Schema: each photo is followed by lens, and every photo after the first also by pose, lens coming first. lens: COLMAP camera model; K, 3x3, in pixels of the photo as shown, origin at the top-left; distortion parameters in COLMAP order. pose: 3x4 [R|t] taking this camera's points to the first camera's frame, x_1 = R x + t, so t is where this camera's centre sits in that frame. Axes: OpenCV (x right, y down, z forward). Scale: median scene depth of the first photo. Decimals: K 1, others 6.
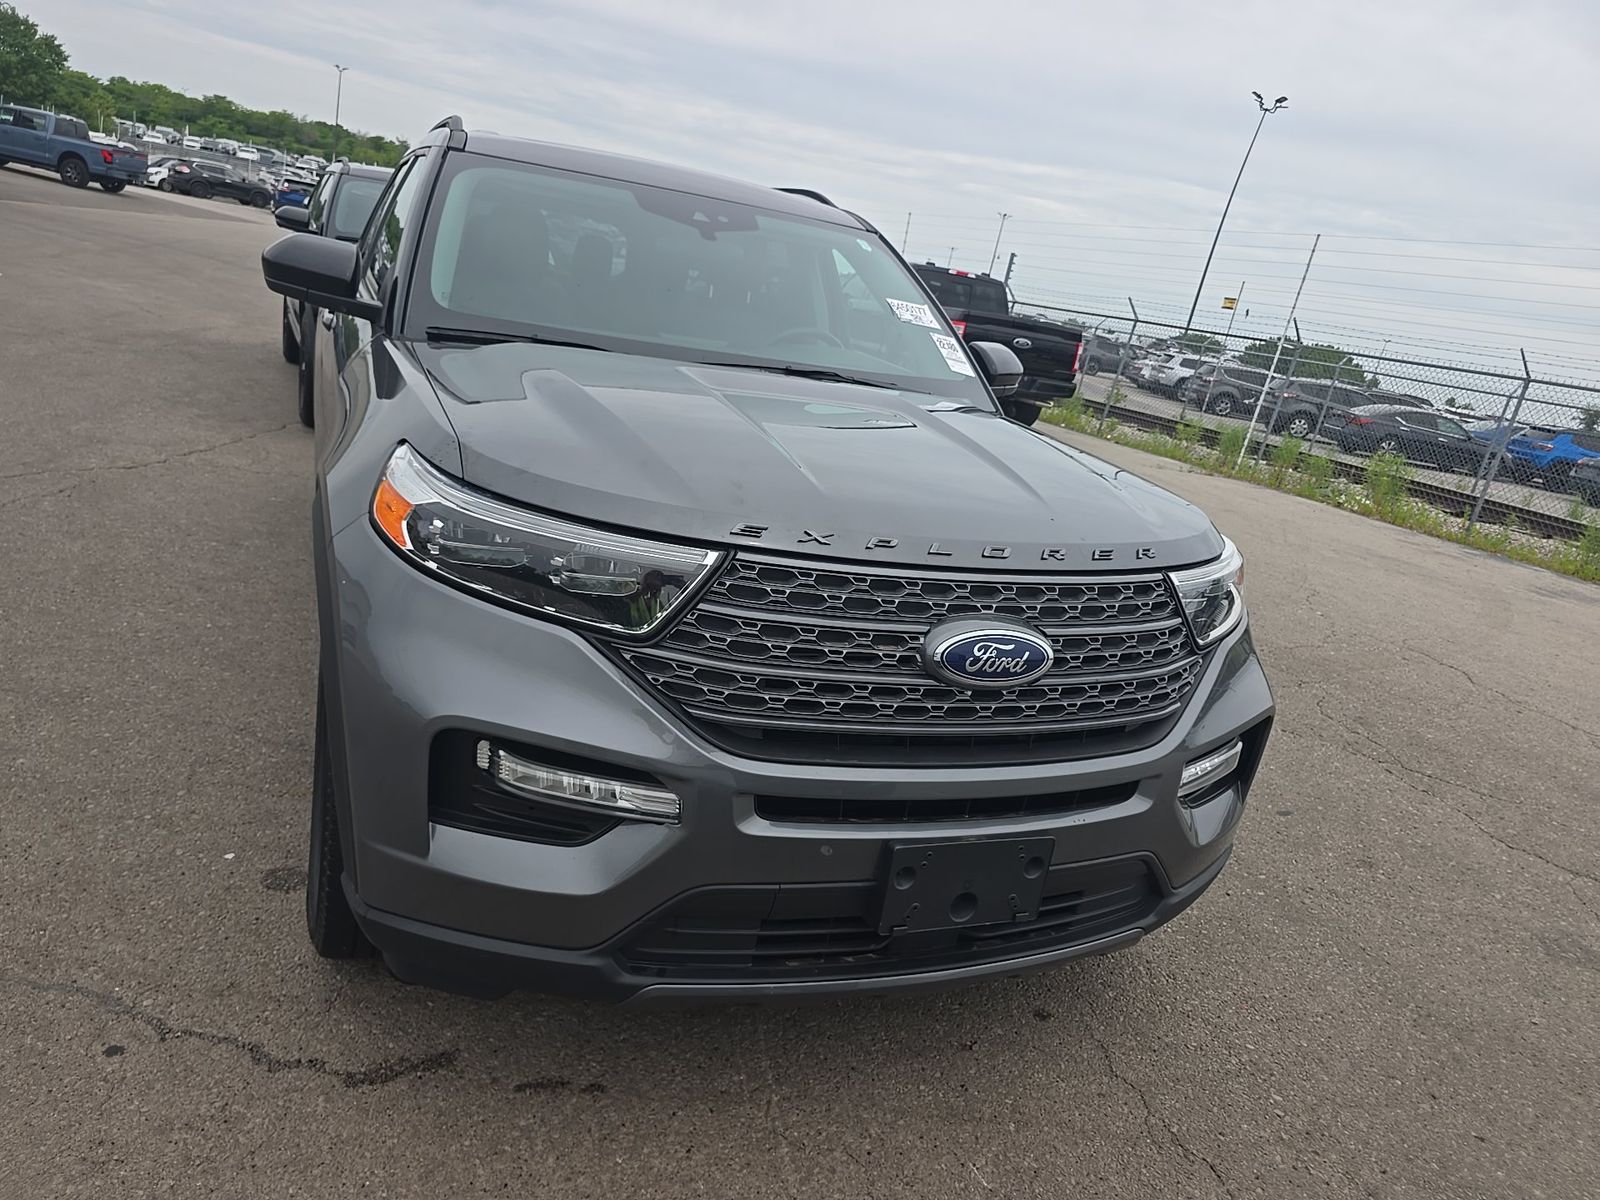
lens RADIAL K [[1060.6, 0, 805.1], [0, 1060.6, 601.4], [0, 0, 1]] dist [0.052097, -0.046691]
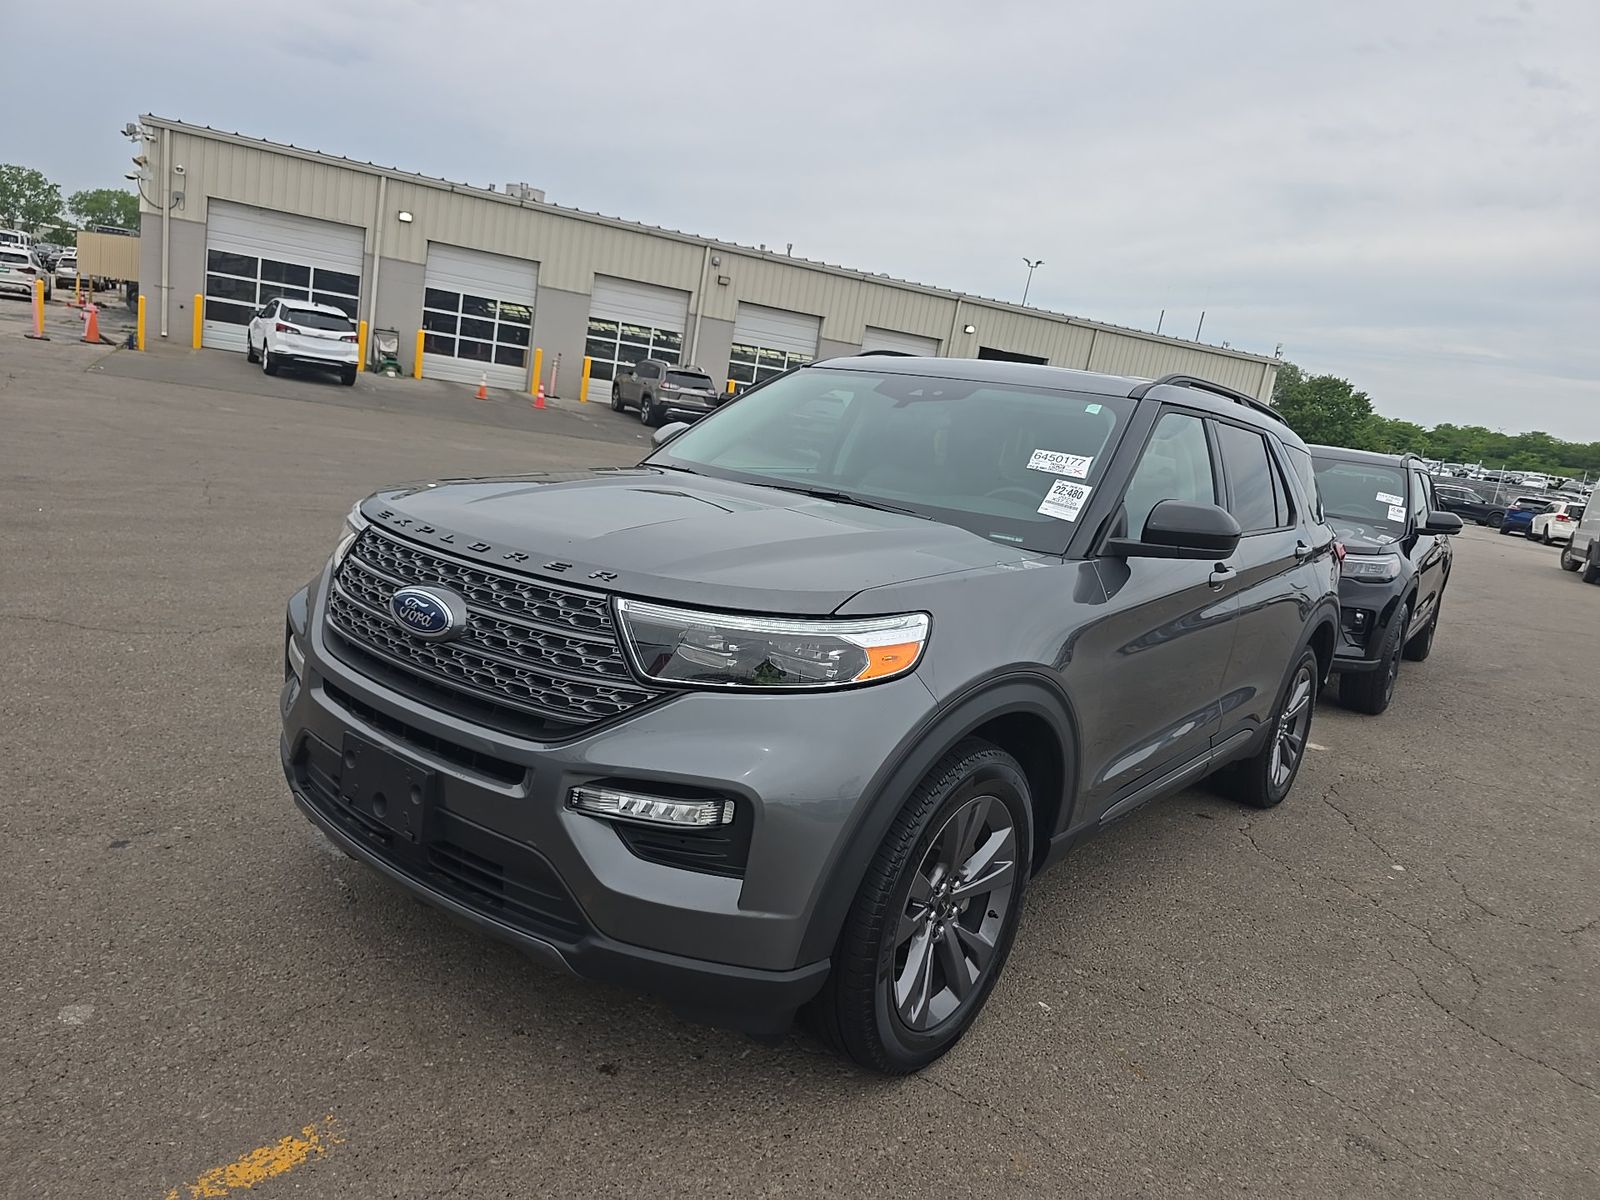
lens RADIAL K [[1090.2, 0, 830.7], [0, 1090.2, 606.0], [0, 0, 1]] dist [0.045750, -0.050766]
pose [[0.513032, 0.052164, -0.856783, 1.449404], [-0.294548, 0.948244, -0.118639, 0.050761], [0.806250, 0.313229, 0.501845, 0.646273]]
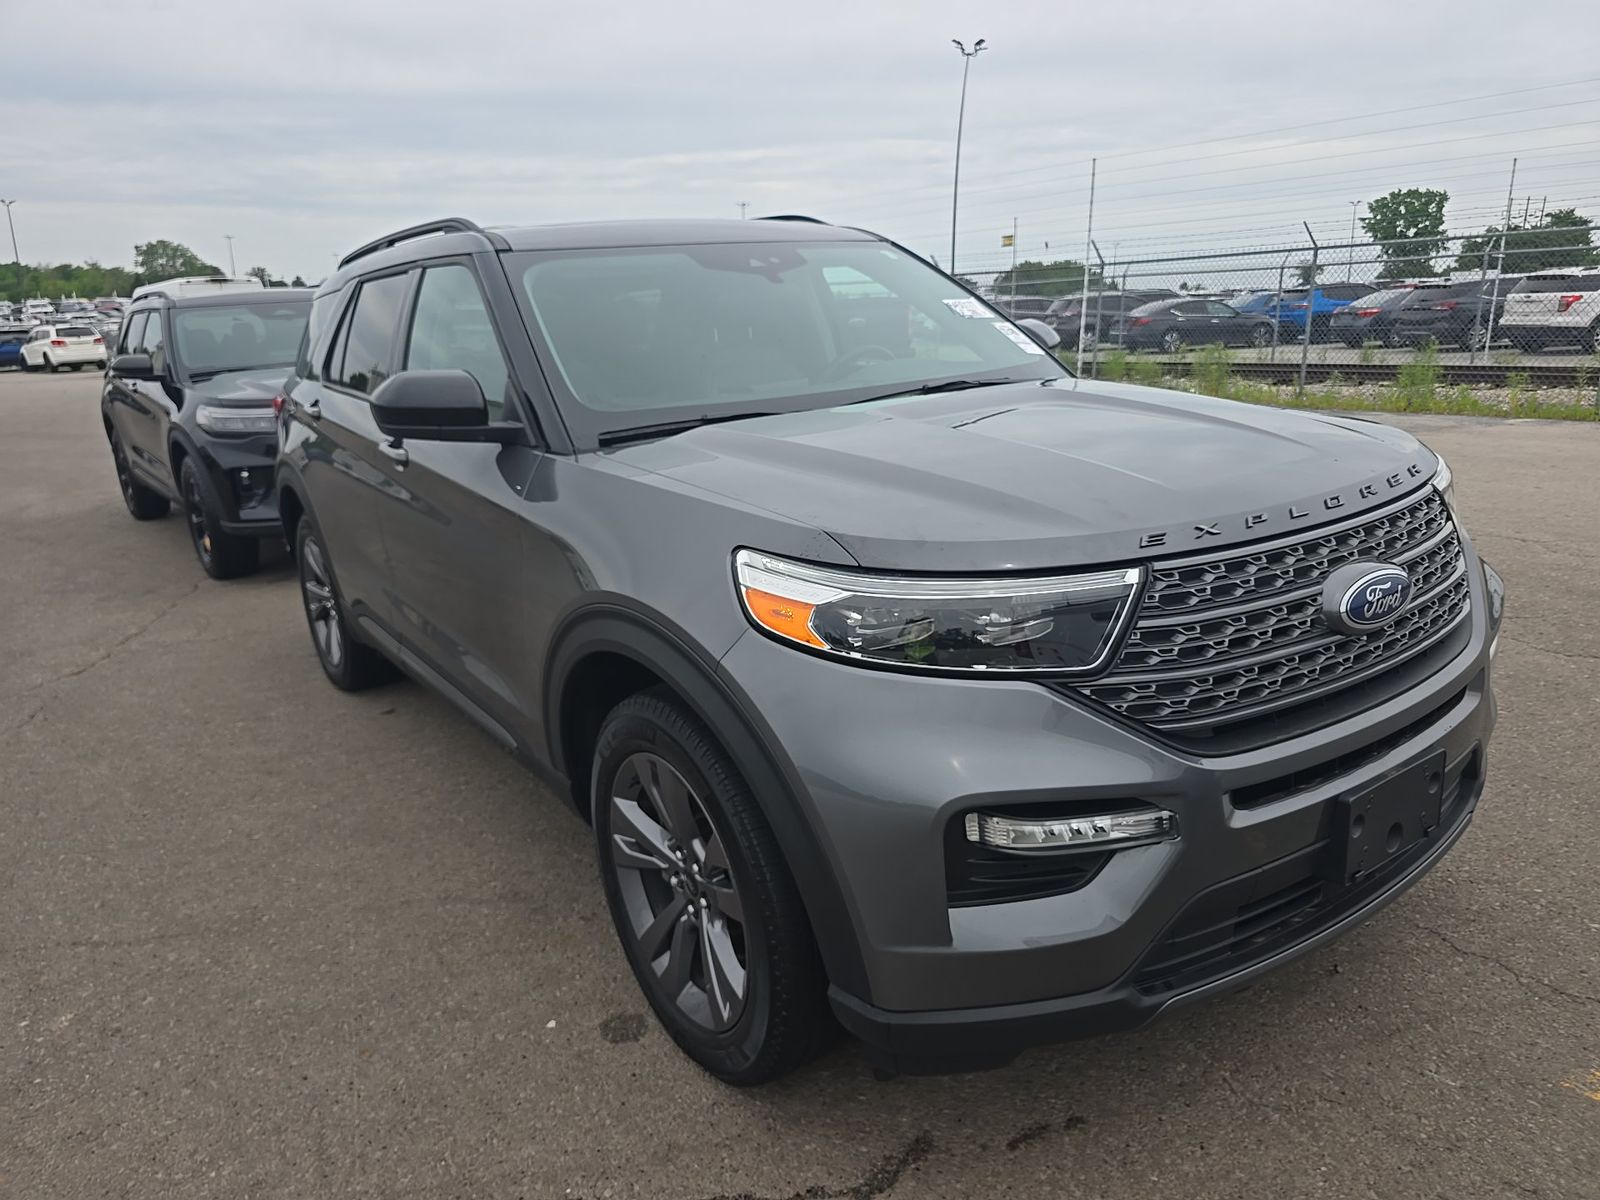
lens RADIAL K [[1060.6, 0, 805.1], [0, 1060.6, 601.4], [0, 0, 1]] dist [0.052097, -0.046691]
pose [[0.953420, -0.264986, 0.144125, -0.457424], [0.265435, 0.963988, 0.016464, -0.099387], [-0.143298, 0.022559, 0.989422, 0.033162]]
